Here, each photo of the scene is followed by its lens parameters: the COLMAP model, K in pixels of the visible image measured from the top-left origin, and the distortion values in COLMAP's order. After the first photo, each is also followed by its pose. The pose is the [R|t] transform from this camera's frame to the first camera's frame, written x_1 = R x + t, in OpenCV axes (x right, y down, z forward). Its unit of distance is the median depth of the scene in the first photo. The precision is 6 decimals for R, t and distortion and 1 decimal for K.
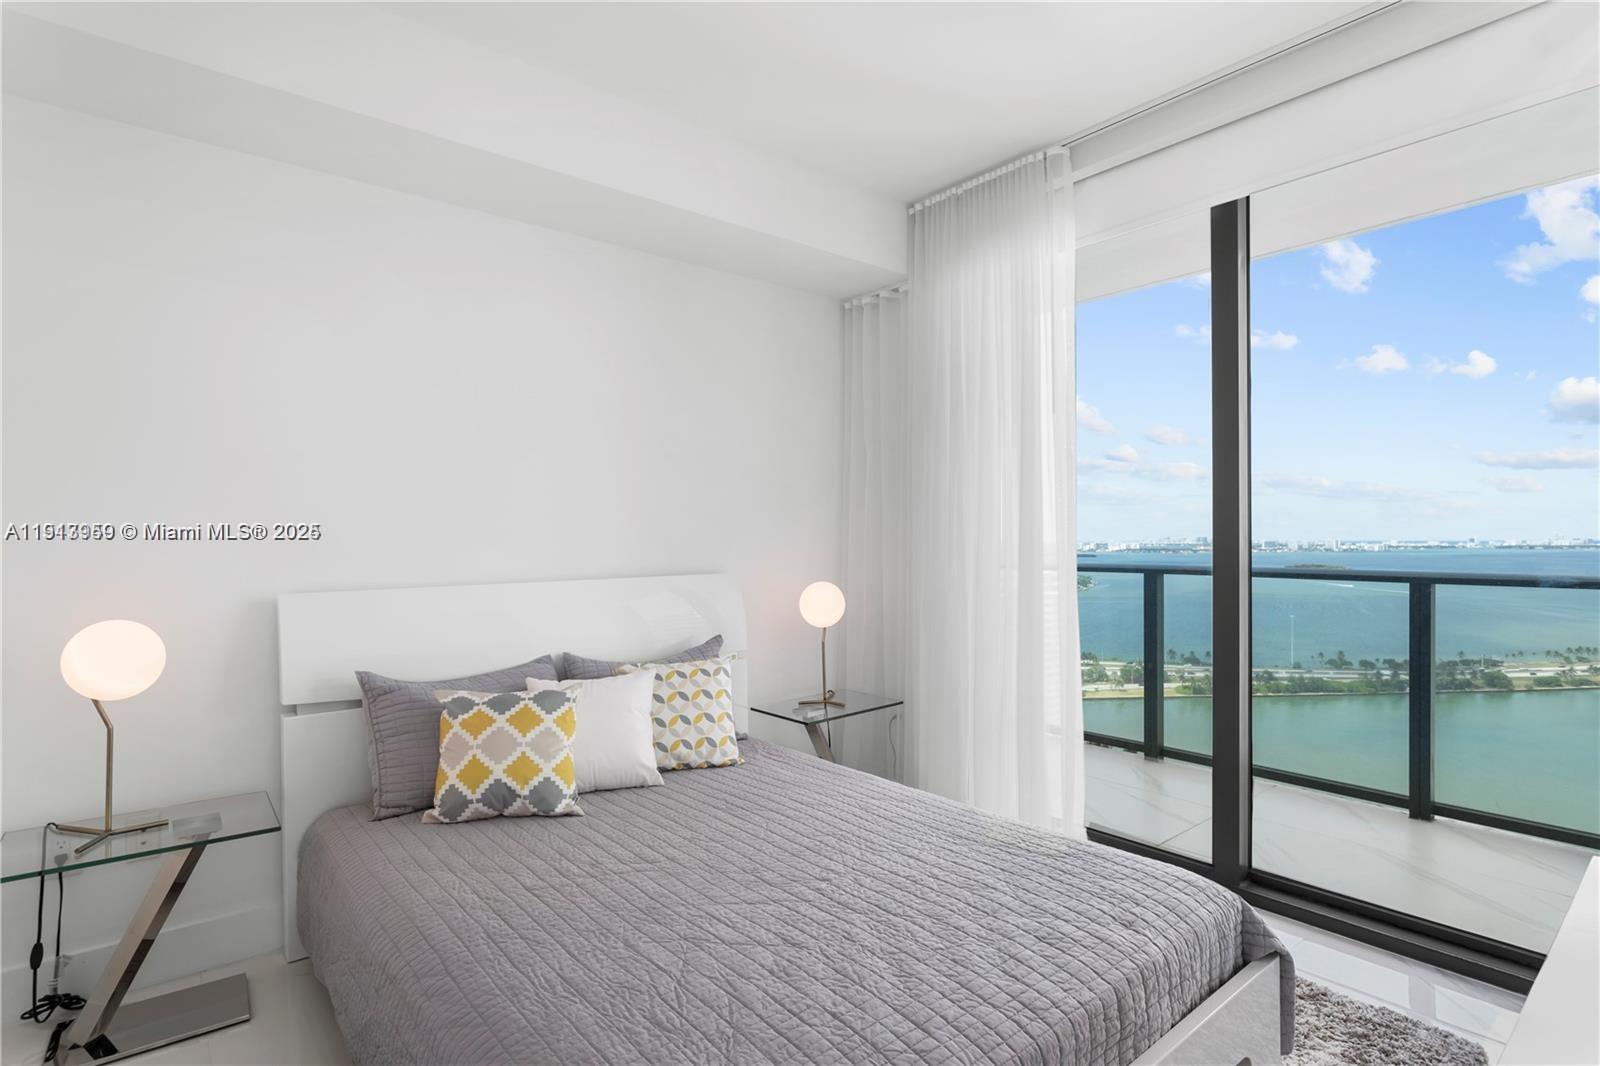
lens RADIAL K [[798.6, 0, 806.0], [0, 798.6, 545.5], [0, 0, 1]] dist [-0.013984, 0.002369]
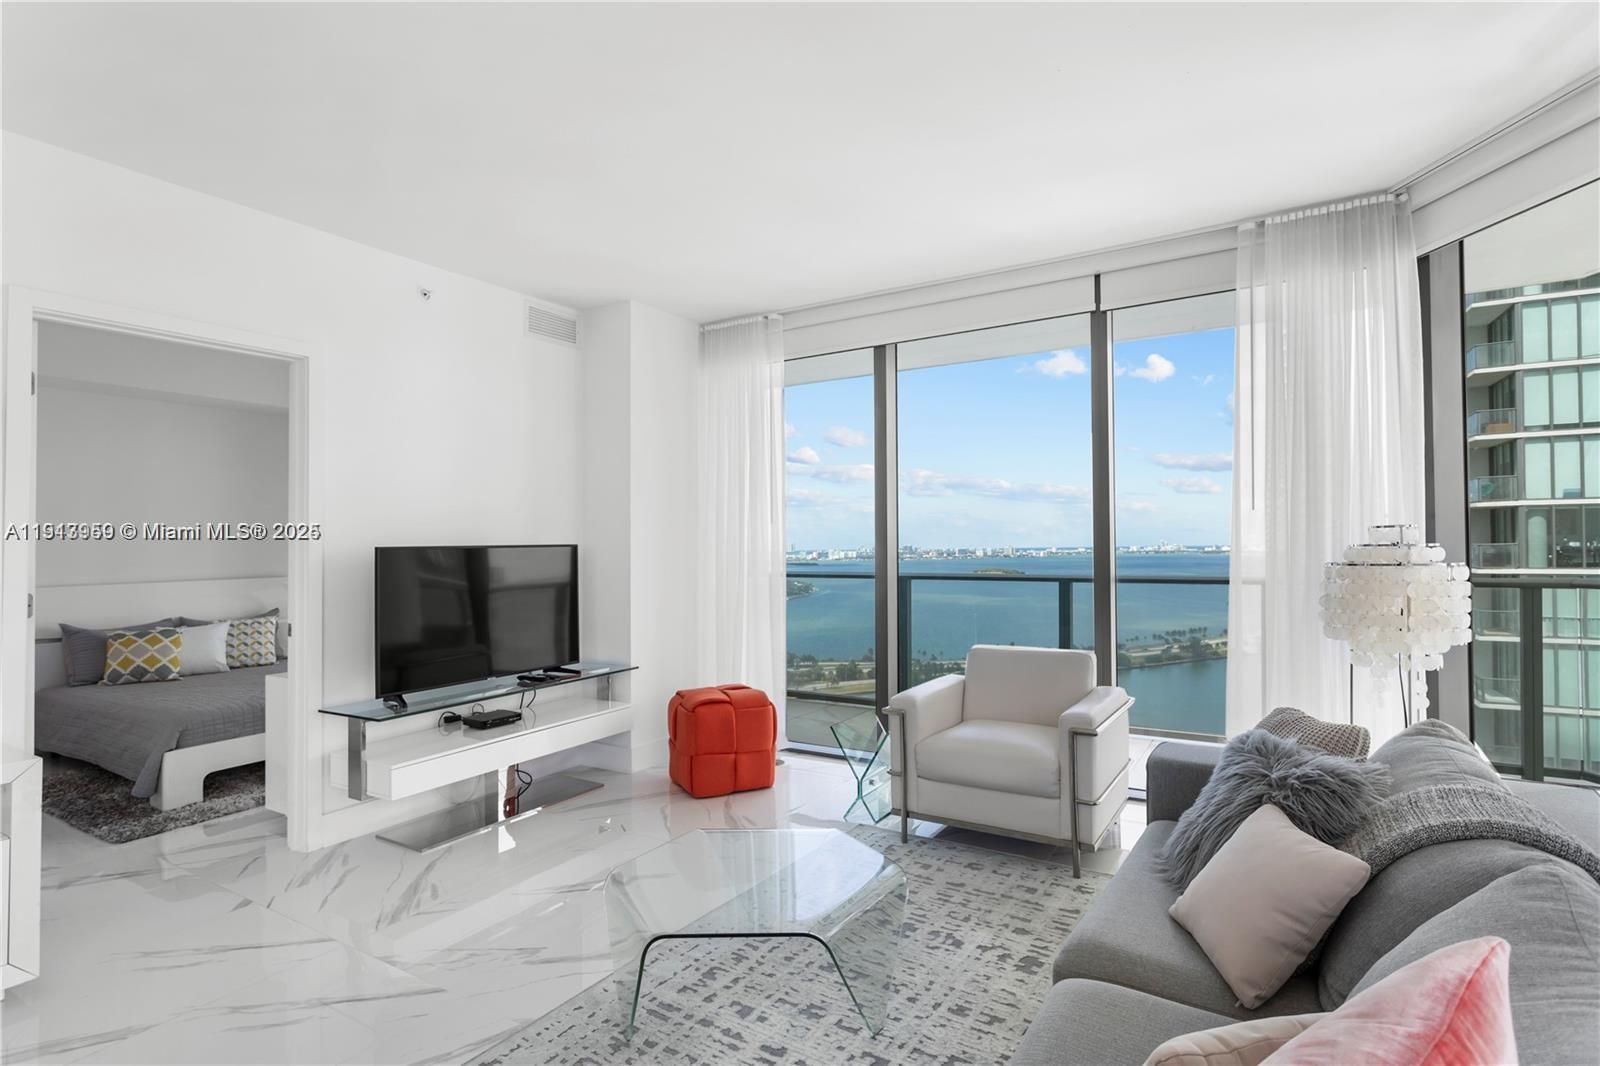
lens RADIAL K [[798.6, 0, 811.1], [0, 798.6, 526.4], [0, 0, 1]] dist [-0.013984, 0.002369]
pose [[0.945276, 0.001291, 0.326269, 0.588548], [0.010738, 0.999327, -0.035064, -0.005195], [-0.326095, 0.036648, 0.944627, -1.512540]]
